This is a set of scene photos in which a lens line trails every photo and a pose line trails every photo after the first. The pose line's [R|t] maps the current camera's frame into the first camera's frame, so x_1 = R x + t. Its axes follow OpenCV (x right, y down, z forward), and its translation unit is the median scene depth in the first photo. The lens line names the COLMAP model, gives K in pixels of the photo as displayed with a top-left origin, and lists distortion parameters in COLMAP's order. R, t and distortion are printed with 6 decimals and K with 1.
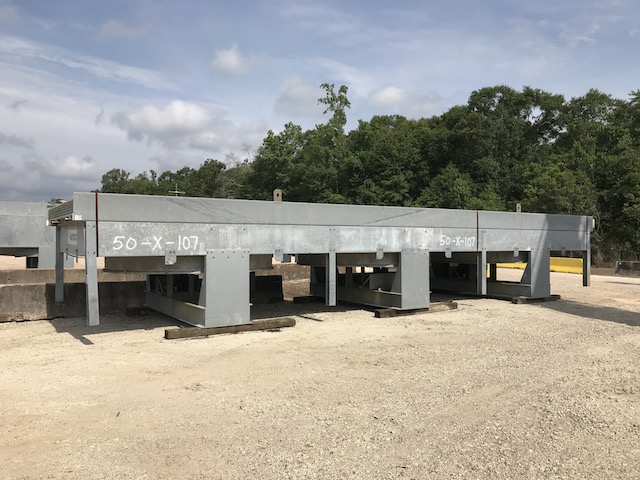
lens RADIAL K [[525.1, 0, 320.2], [0, 525.1, 245.2], [0, 0, 1]] dist [0.037531, -0.037719]
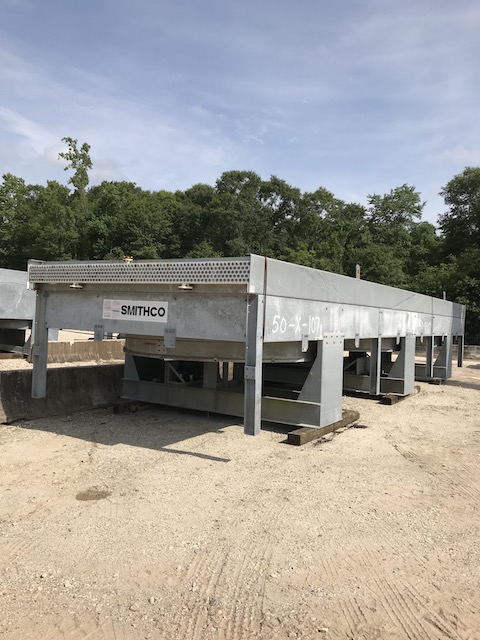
lens RADIAL K [[525.1, 0, 237.9], [0, 525.1, 319.0], [0, 0, 1]] dist [0.037531, -0.037719]
pose [[0.900662, 0.034455, 0.433152, -0.118541], [-0.036187, 0.999336, -0.004247, -0.001065], [-0.433011, -0.011850, 0.901311, 0.052775]]
